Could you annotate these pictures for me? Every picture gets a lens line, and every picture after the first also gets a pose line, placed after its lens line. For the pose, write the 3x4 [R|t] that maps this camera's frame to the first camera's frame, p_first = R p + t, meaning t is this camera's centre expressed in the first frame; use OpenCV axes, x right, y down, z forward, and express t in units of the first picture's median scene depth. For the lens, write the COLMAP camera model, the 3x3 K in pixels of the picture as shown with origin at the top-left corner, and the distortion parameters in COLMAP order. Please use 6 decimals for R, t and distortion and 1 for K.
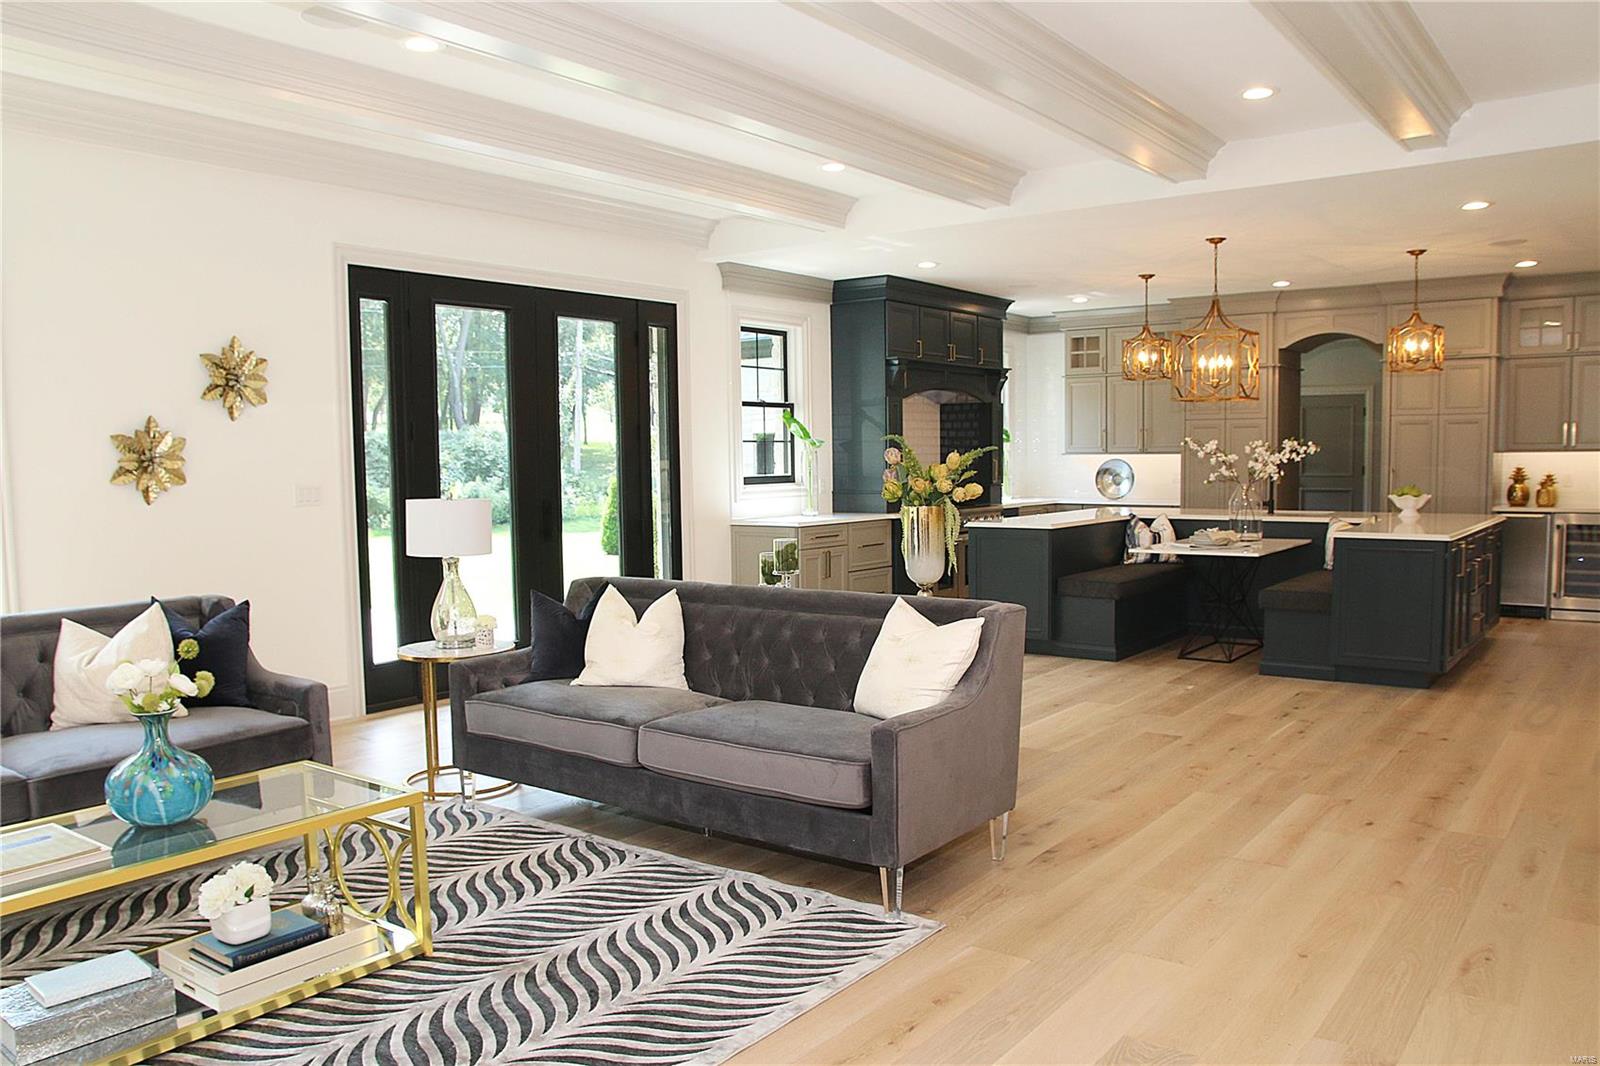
lens RADIAL K [[1232.4, 0, 782.7], [0, 1232.4, 549.5], [0, 0, 1]] dist [-0.127088, 0.102289]
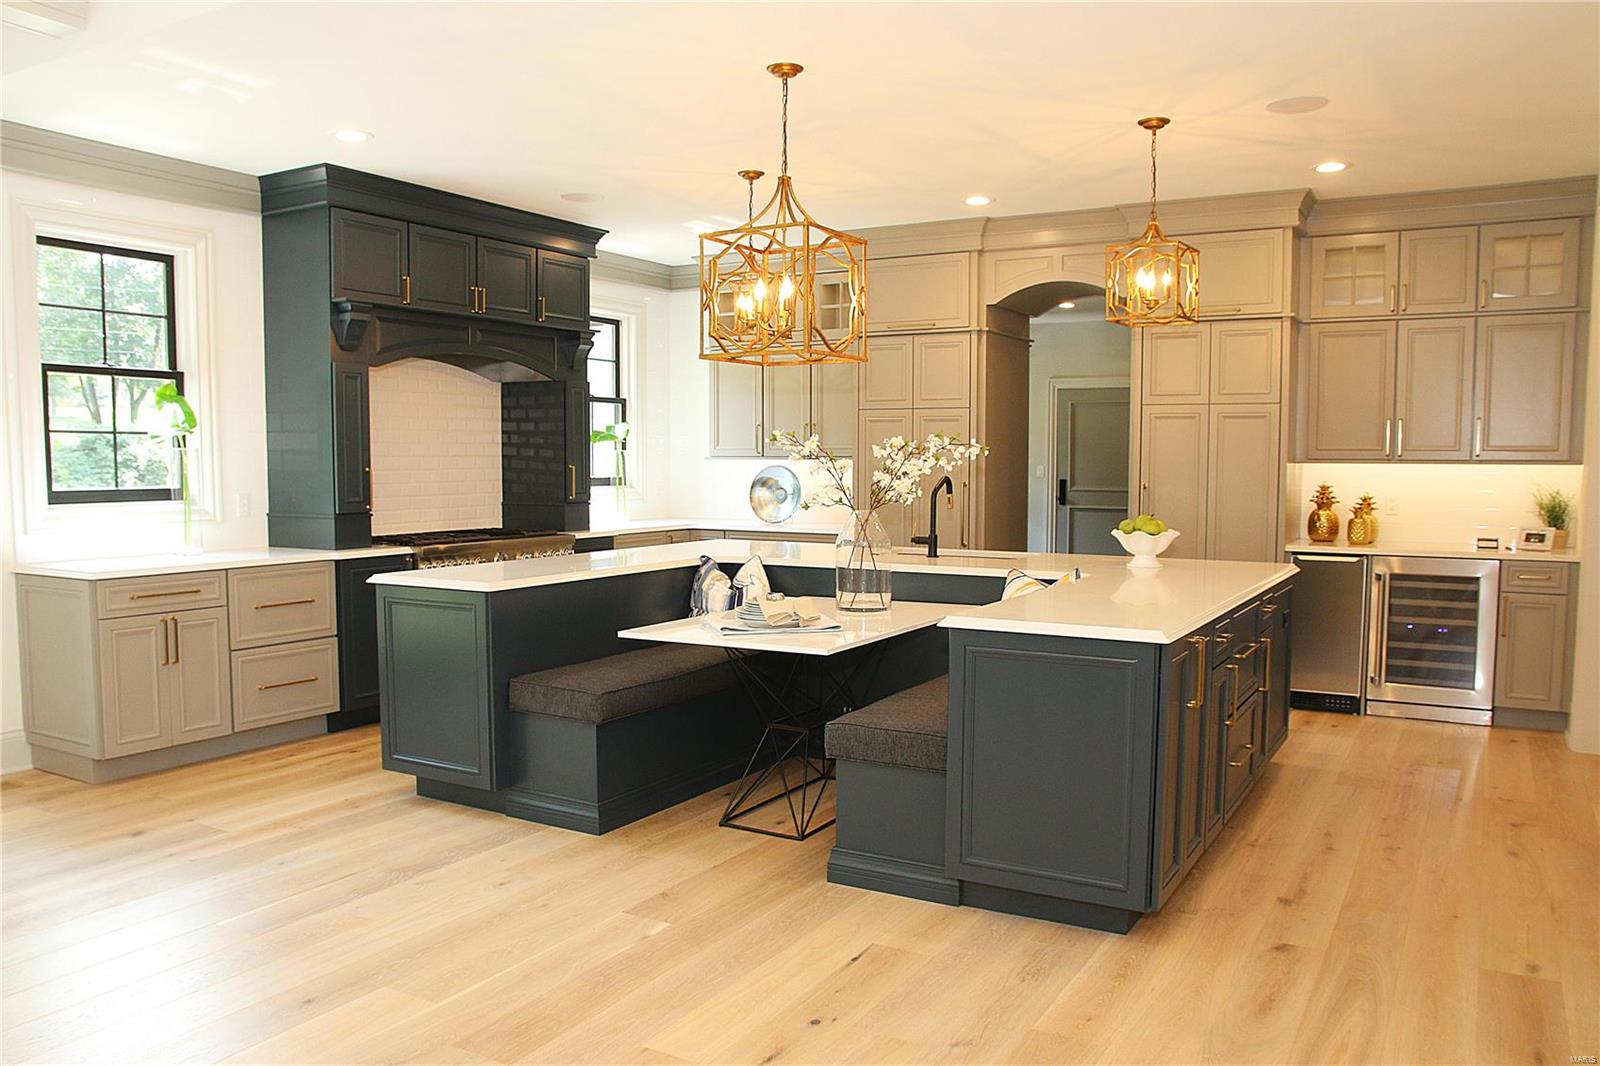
lens RADIAL K [[1232.4, 0, 788.2], [0, 1232.4, 548.0], [0, 0, 1]] dist [-0.127088, 0.102289]
pose [[0.992560, 0.006473, 0.121586, 0.239977], [-0.005885, 0.999969, -0.005193, -0.028732], [-0.121616, 0.004439, 0.992567, 0.367834]]
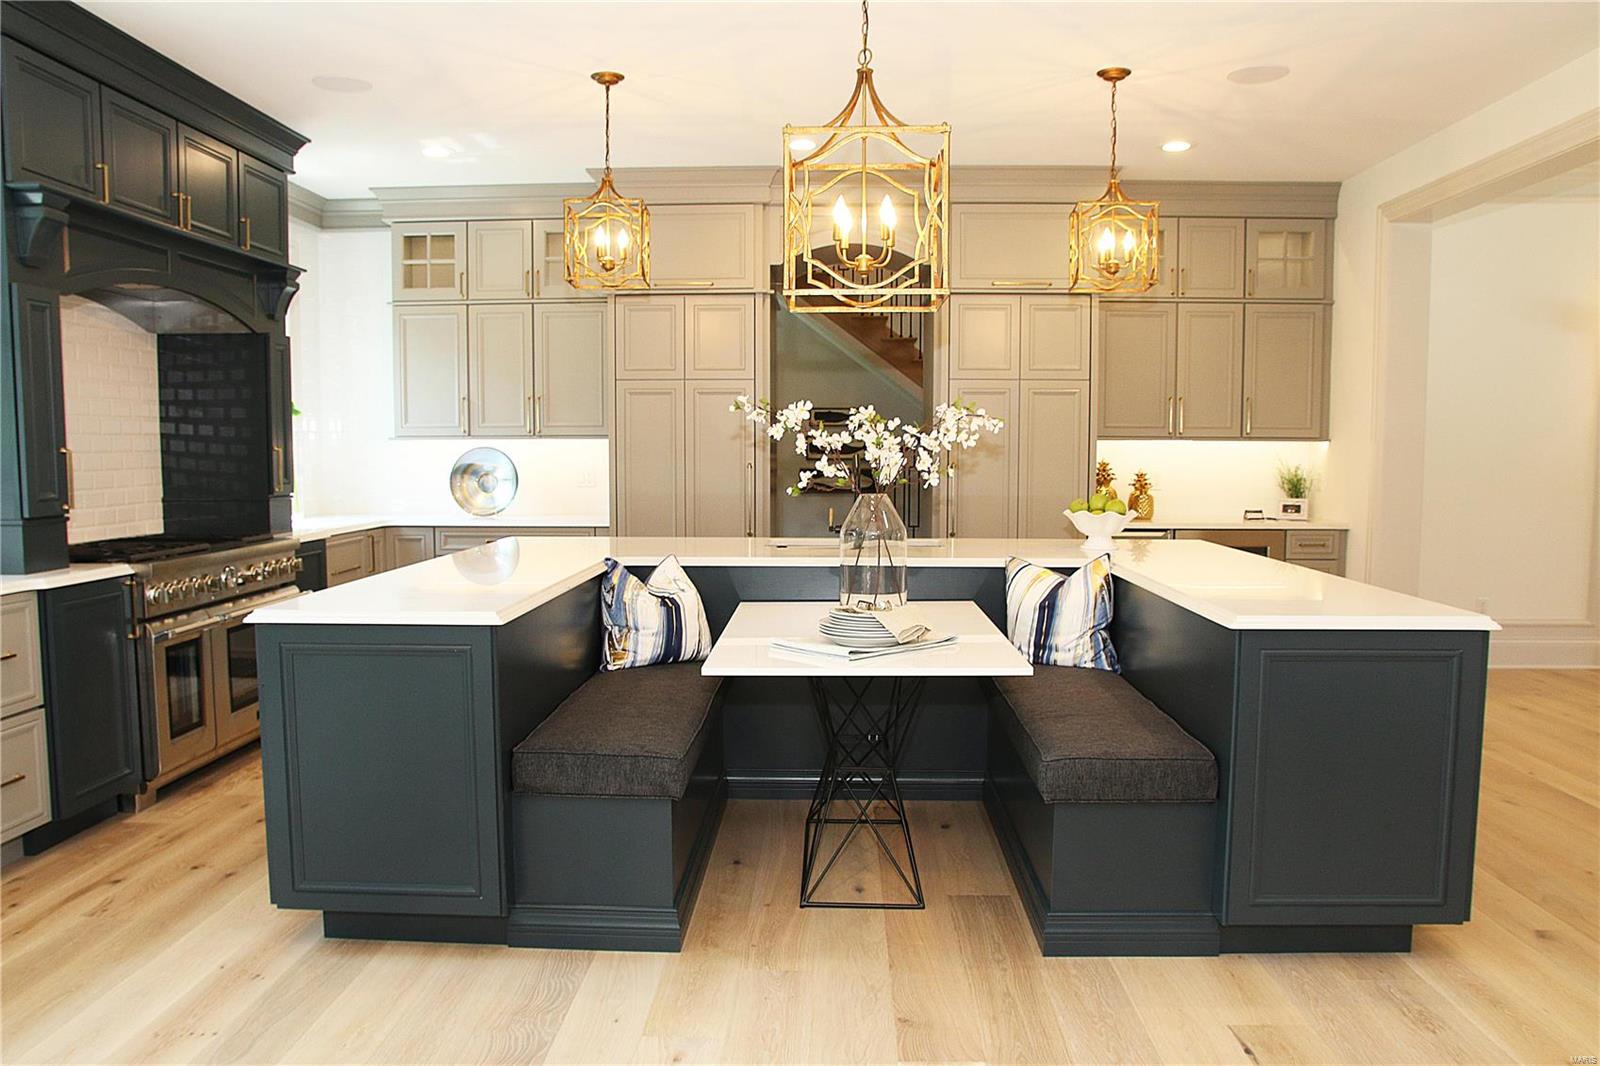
lens RADIAL K [[1232.4, 0, 790.1], [0, 1232.4, 549.9], [0, 0, 1]] dist [-0.127088, 0.102289]
pose [[0.816630, -0.034515, 0.576129, 0.066136], [0.032420, 0.999377, 0.013917, -0.035085], [-0.576250, 0.007313, 0.817241, 0.543137]]
